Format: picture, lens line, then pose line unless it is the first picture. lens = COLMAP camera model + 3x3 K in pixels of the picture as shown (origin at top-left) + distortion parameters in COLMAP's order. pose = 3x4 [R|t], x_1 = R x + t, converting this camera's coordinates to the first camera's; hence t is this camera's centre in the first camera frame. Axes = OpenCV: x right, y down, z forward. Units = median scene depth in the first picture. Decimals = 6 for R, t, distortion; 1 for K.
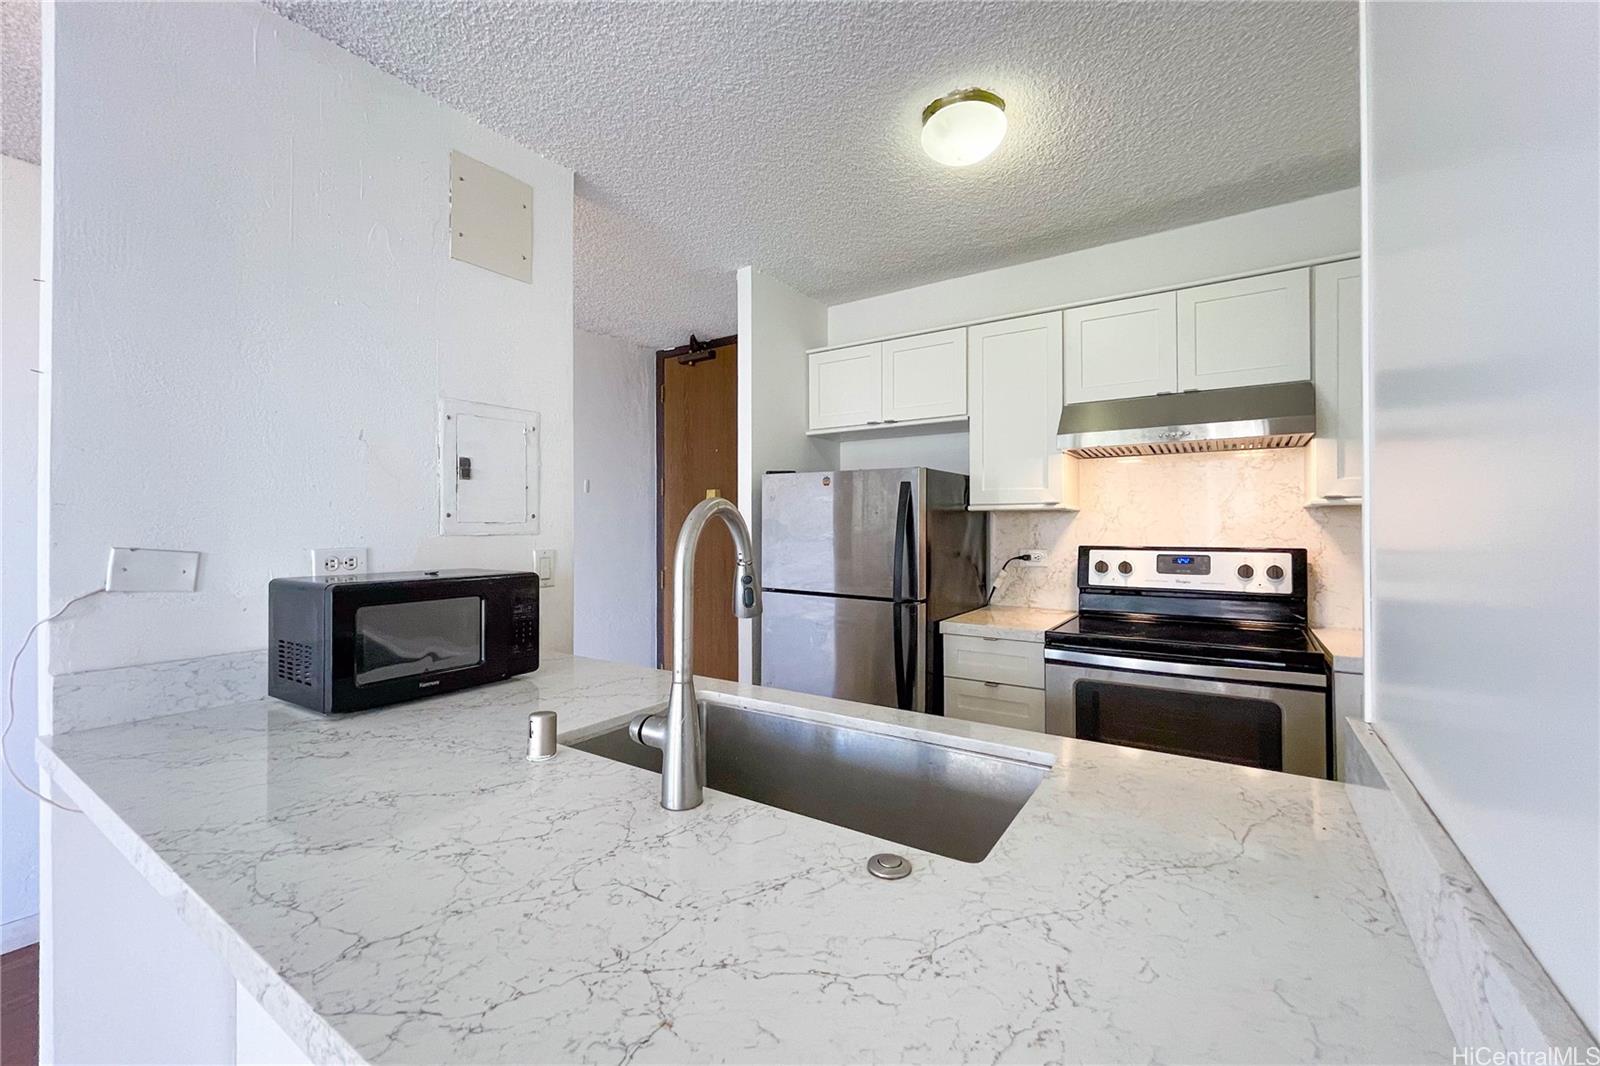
lens RADIAL K [[648.4, 0, 801.5], [0, 648.4, 529.0], [0, 0, 1]] dist [0.000512, 0.000439]
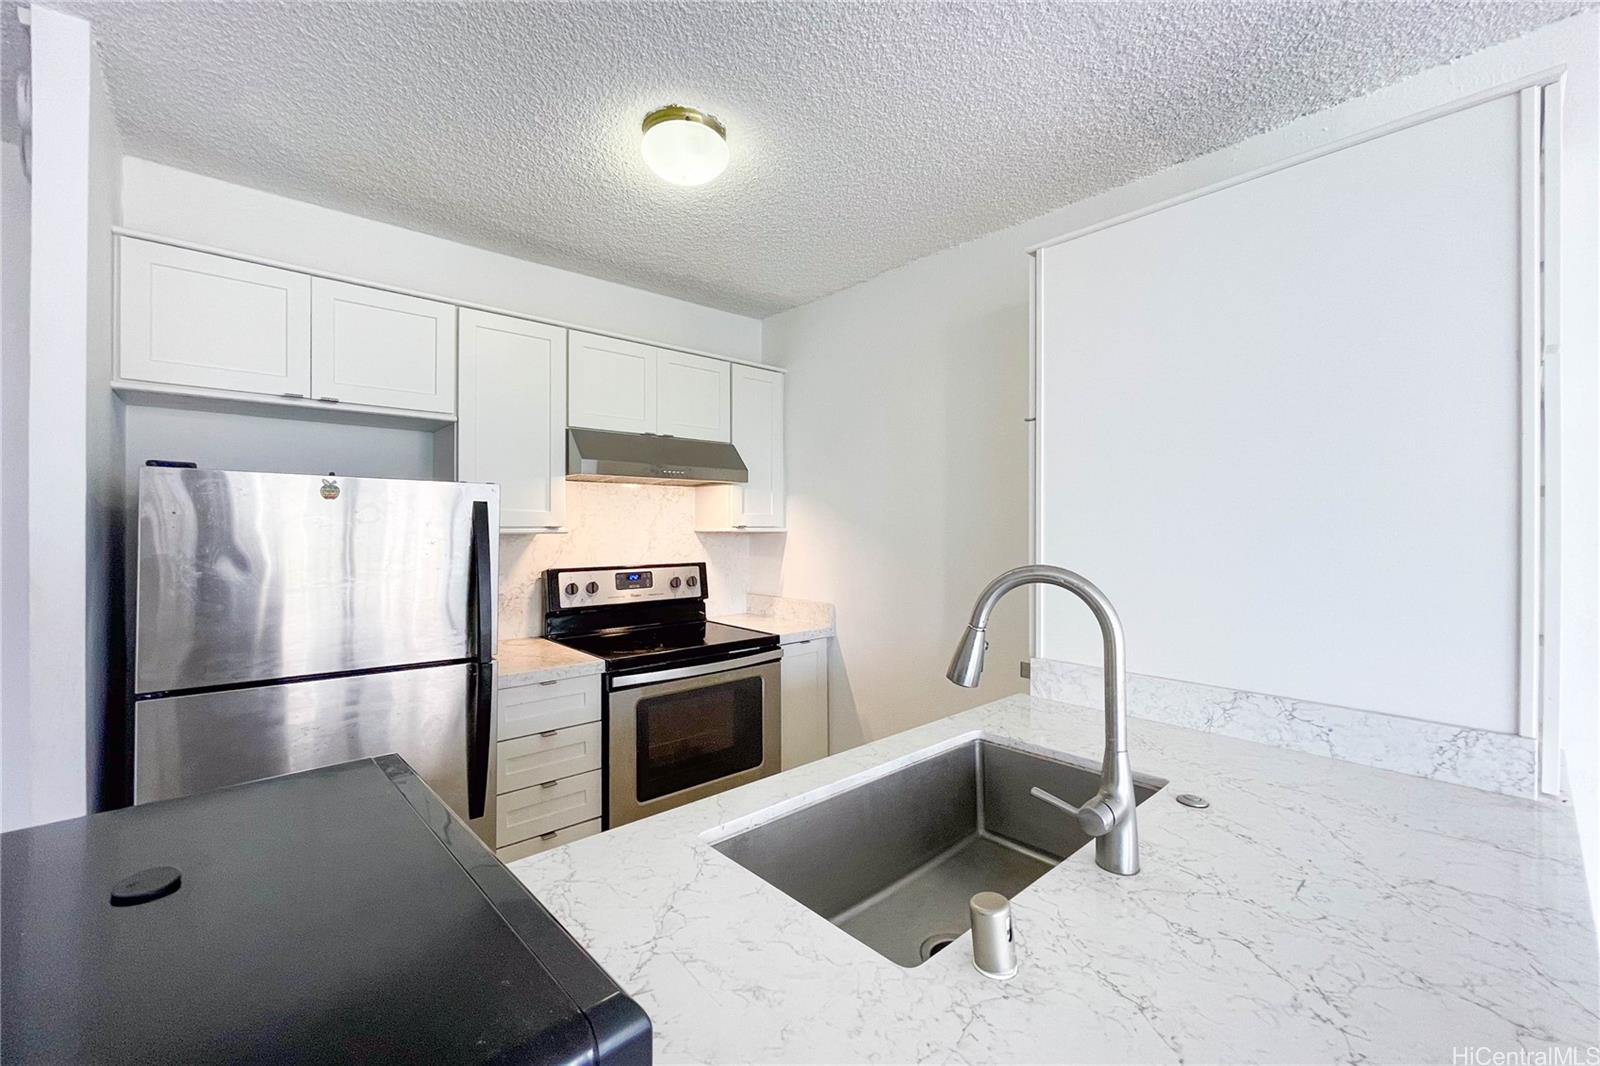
lens RADIAL K [[648.4, 0, 799.7], [0, 648.4, 529.6], [0, 0, 1]] dist [0.000512, 0.000439]
pose [[0.253792, -0.004890, 0.967246, -0.487078], [0.000815, 0.999988, 0.004842, -0.044541], [-0.967258, -0.000440, 0.253793, 0.457105]]
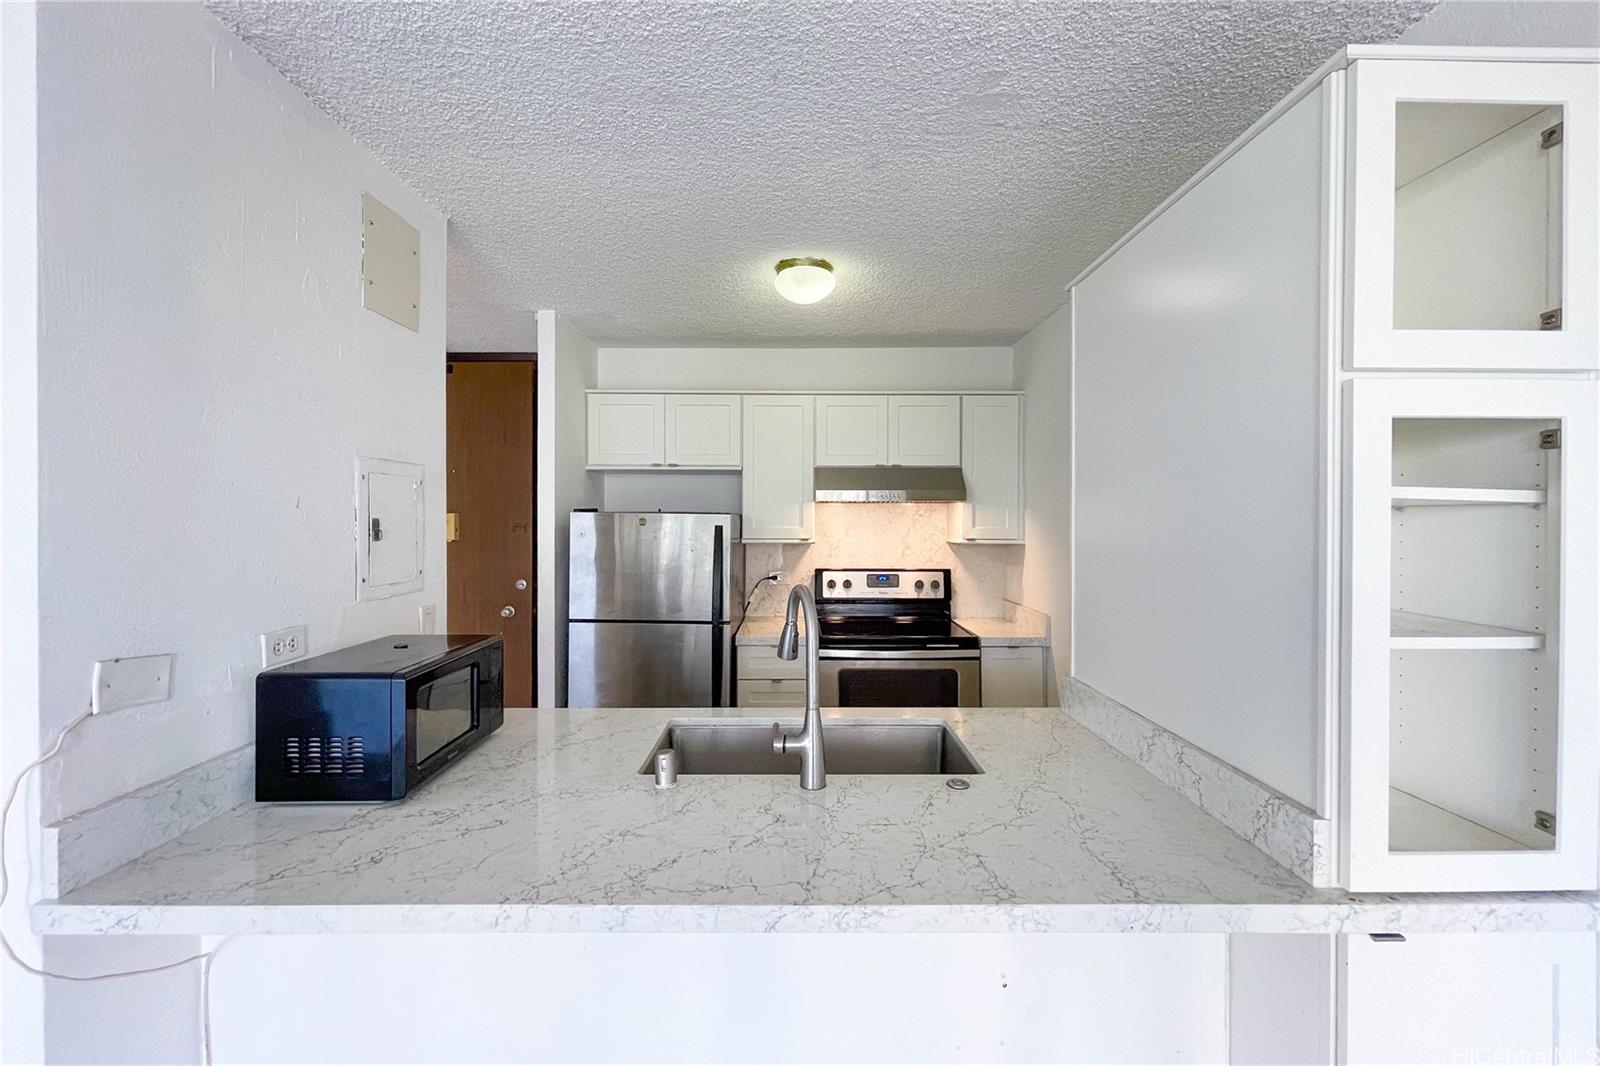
lens RADIAL K [[648.4, 0, 801.2], [0, 648.4, 529.4], [0, 0, 1]] dist [0.000512, 0.000439]
pose [[0.828136, -0.002552, 0.560522, -0.403869], [-0.003015, 0.999955, 0.009008, -0.078516], [-0.560519, -0.009150, 0.828091, -0.102840]]
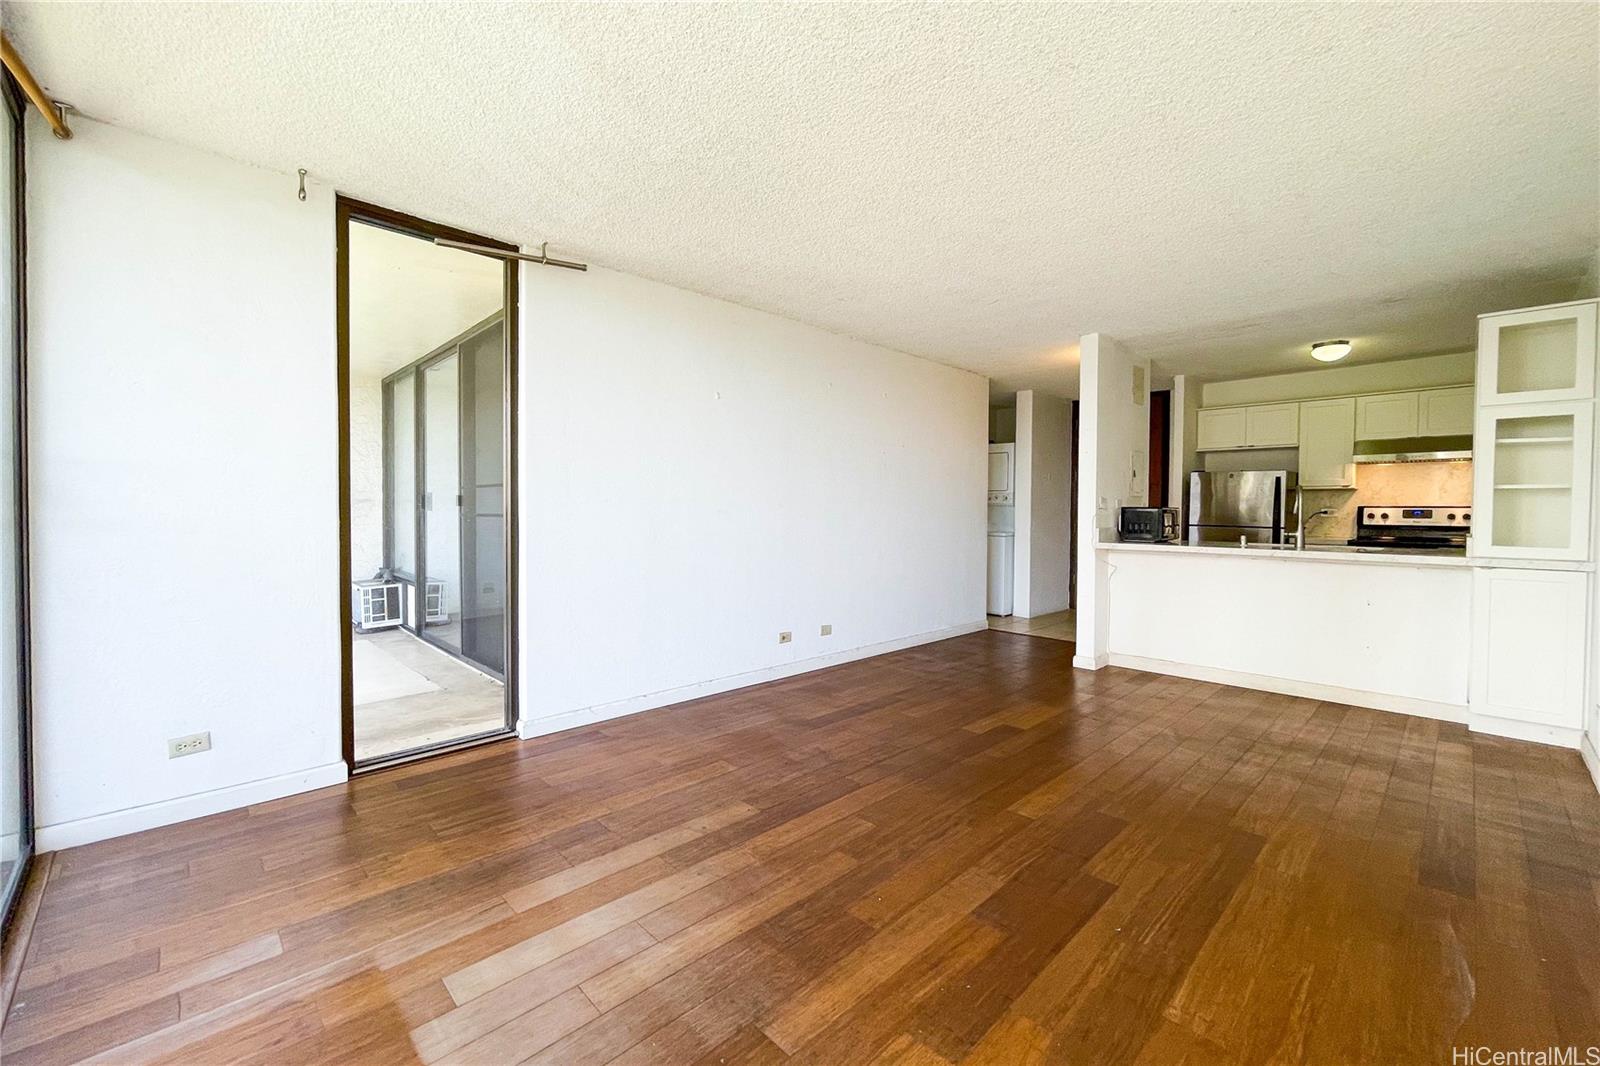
lens RADIAL K [[648.4, 0, 795.5], [0, 648.4, 527.5], [0, 0, 1]] dist [0.000512, 0.000439]
pose [[0.976966, 0.014811, -0.212882, -1.054479], [-0.009068, 0.999569, 0.027929, 0.062051], [0.213204, -0.025356, 0.976679, -1.681881]]
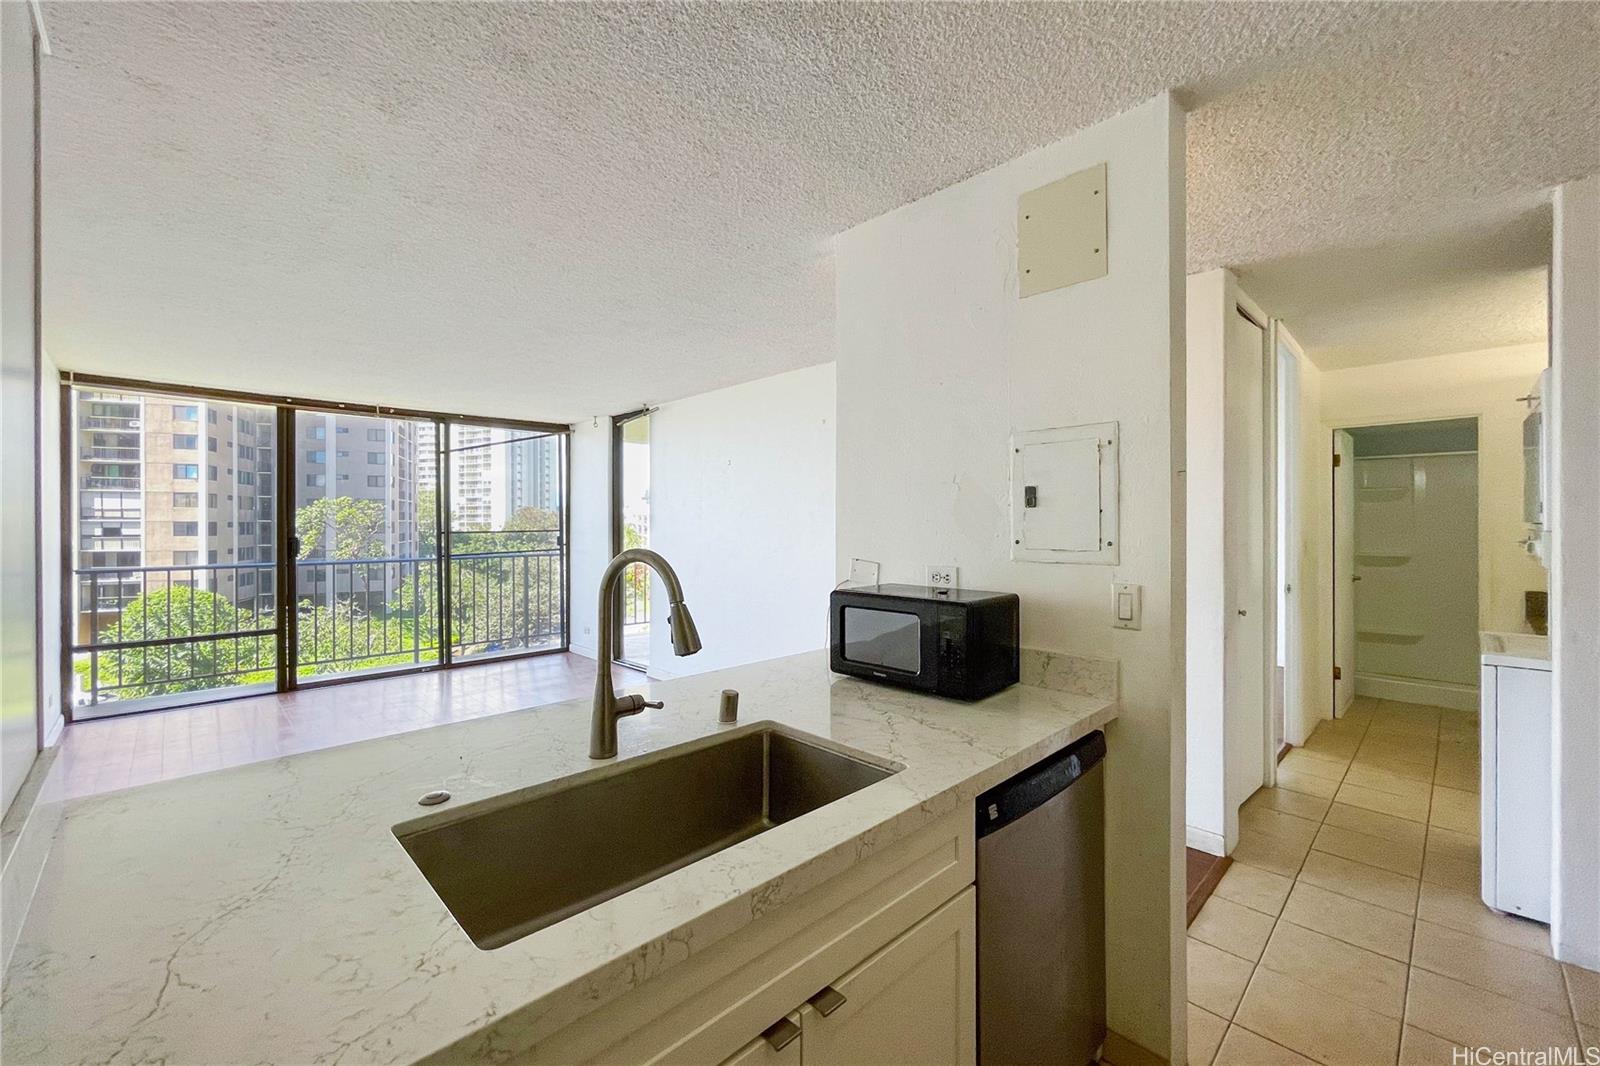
lens RADIAL K [[648.4, 0, 789.0], [0, 648.4, 523.4], [0, 0, 1]] dist [0.000512, 0.000439]
pose [[-0.226983, 0.001196, -0.973898, 0.431131], [-0.000487, 0.999999, 0.001341, -0.039492], [0.973899, 0.000779, -0.226982, 0.648759]]
